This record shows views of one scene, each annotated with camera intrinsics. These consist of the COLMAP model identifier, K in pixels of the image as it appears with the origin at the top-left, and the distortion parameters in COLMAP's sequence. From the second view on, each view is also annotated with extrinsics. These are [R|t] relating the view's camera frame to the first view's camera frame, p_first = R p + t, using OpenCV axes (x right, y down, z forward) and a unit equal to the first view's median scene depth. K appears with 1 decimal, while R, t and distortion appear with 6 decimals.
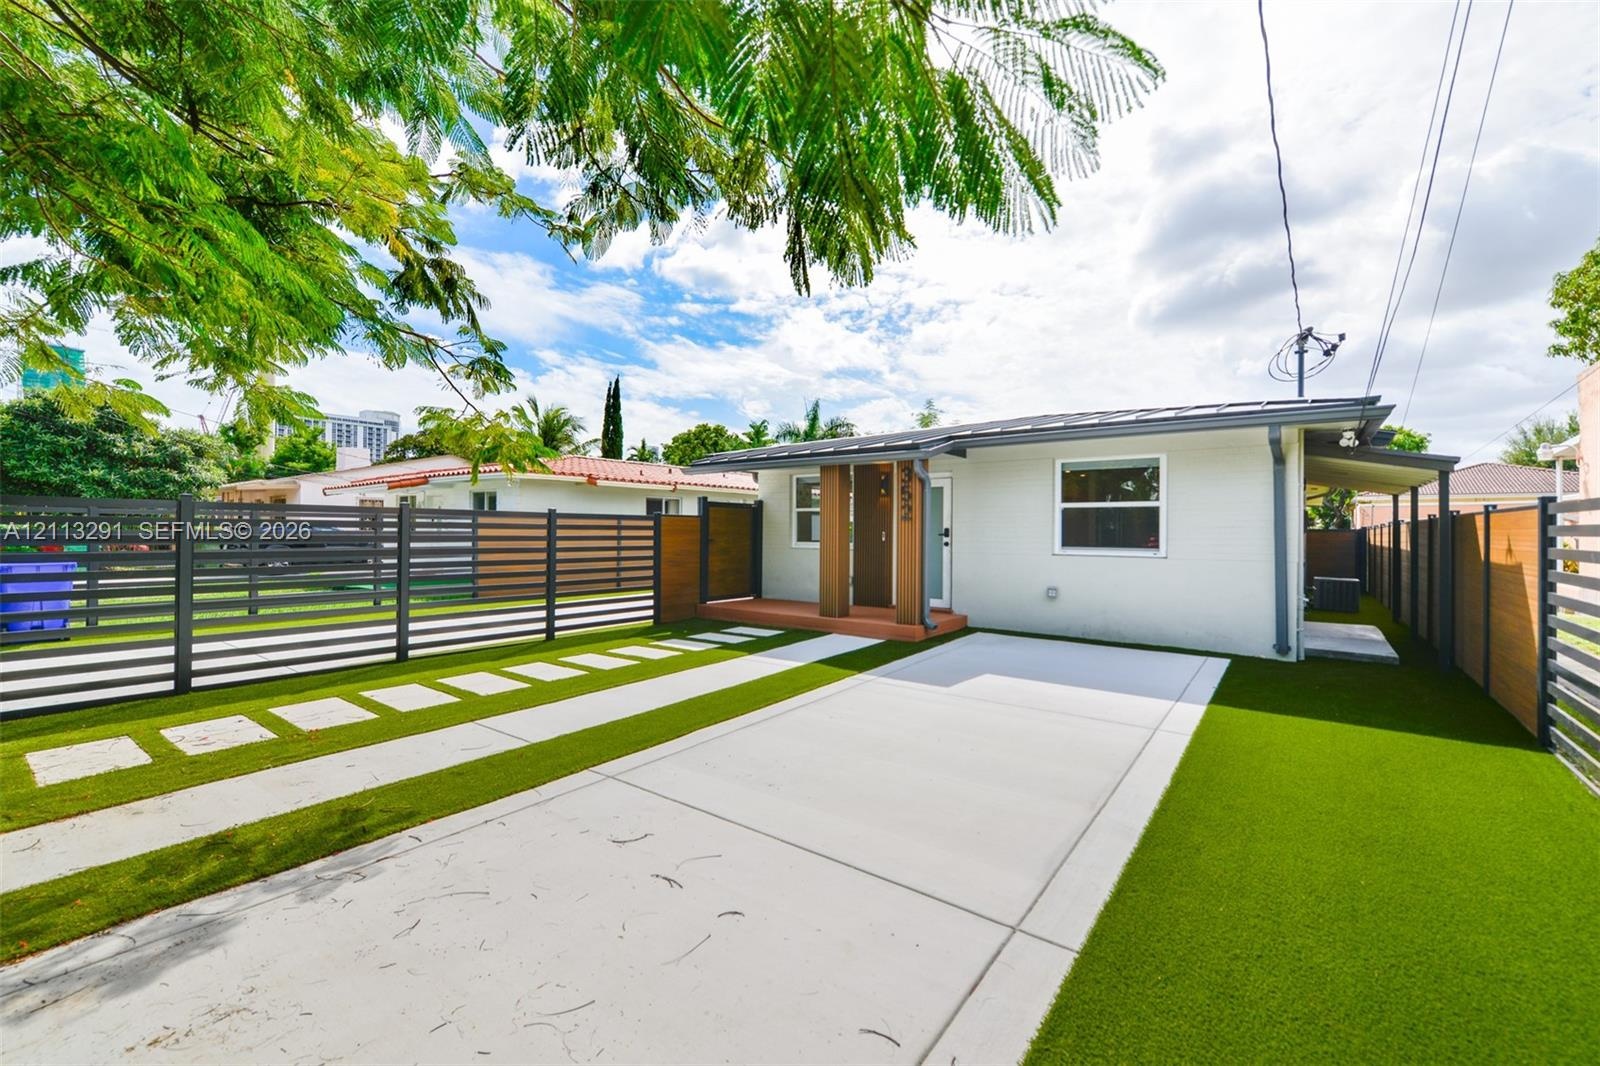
lens RADIAL K [[645.3, 0, 800.0], [0, 645.3, 533.0], [0, 0, 1]] dist [-0.039220, -0.000010]
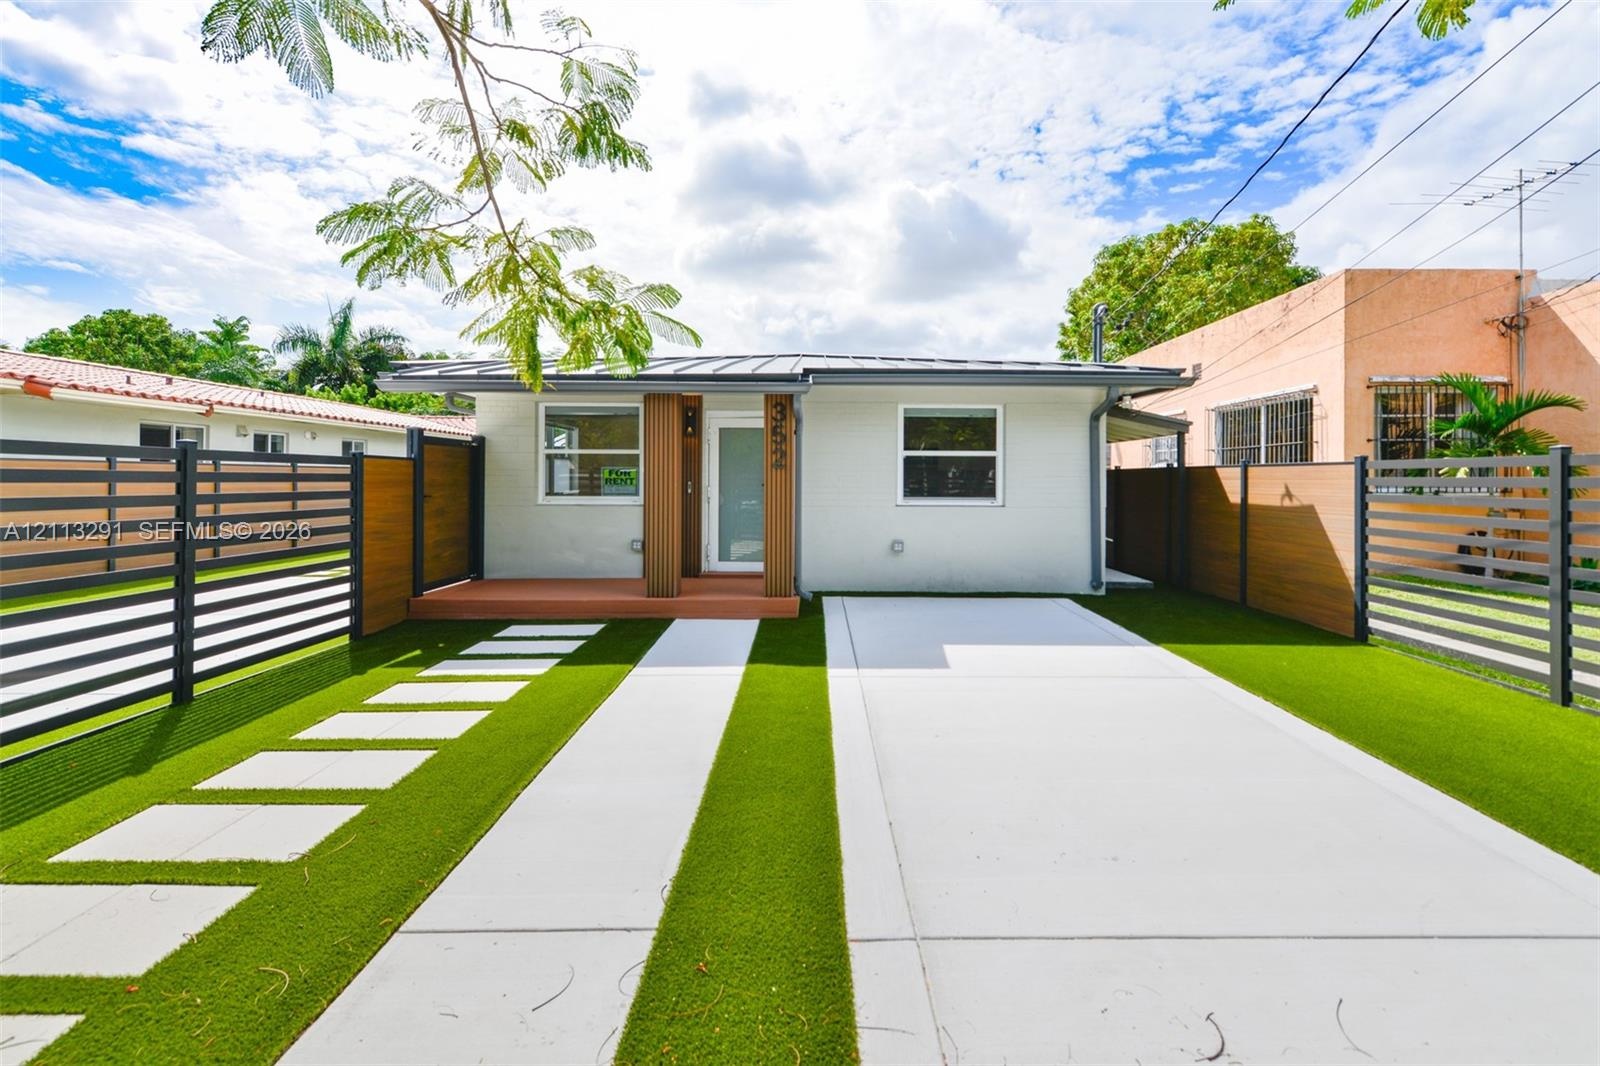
lens RADIAL K [[709.4, 0, 804.8], [0, 709.4, 481.7], [0, 0, 1]] dist [-0.034368, 0.011534]
pose [[0.782802, -0.005886, 0.622243, -0.295208], [0.003304, 0.999980, 0.005302, -0.005965], [-0.622262, -0.002095, 0.782806, 0.229800]]
